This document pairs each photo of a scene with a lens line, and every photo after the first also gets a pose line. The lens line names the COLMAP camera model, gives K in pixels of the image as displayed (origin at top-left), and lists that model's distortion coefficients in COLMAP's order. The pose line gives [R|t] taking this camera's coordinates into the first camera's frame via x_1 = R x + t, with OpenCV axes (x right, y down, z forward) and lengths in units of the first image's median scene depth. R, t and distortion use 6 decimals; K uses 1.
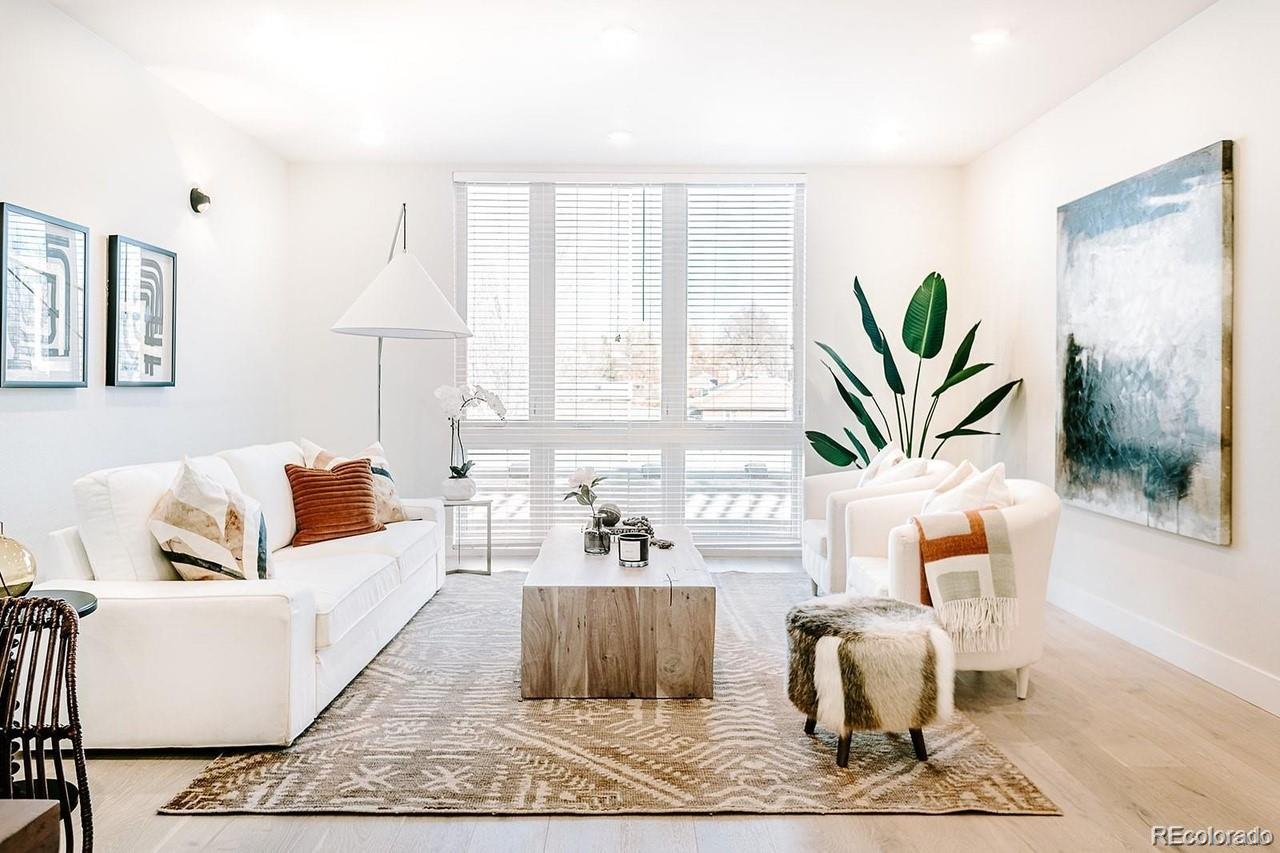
lens RADIAL K [[855.6, 0, 649.8], [0, 855.6, 388.6], [0, 0, 1]] dist [0.006052, -0.004921]
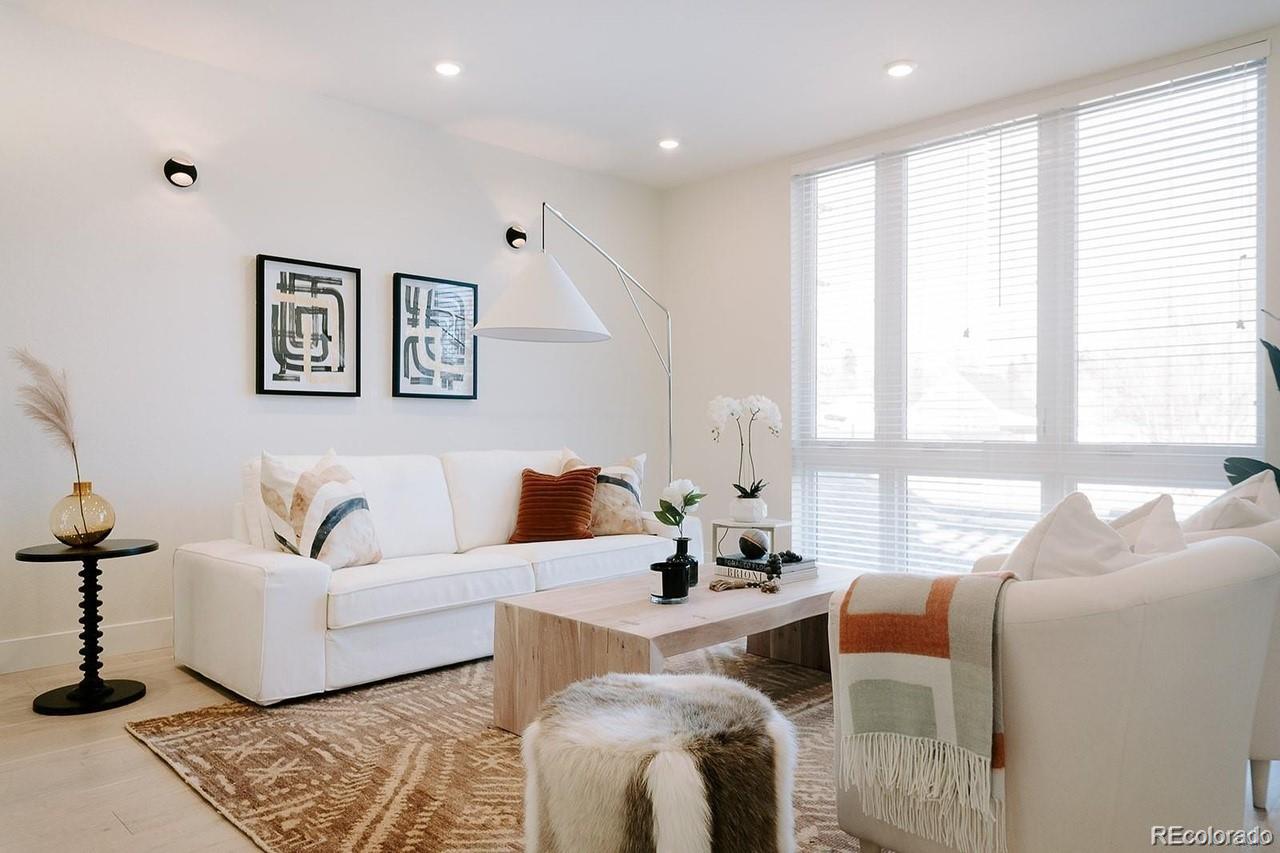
lens RADIAL K [[855.6, 0, 641.5], [0, 855.6, 426.8], [0, 0, 1]] dist [0.006052, -0.004921]
pose [[0.707279, -0.001346, -0.706933, 0.641831], [0.000826, 0.999999, -0.001078, 0.054966], [0.706934, 0.000179, 0.707280, 0.515767]]
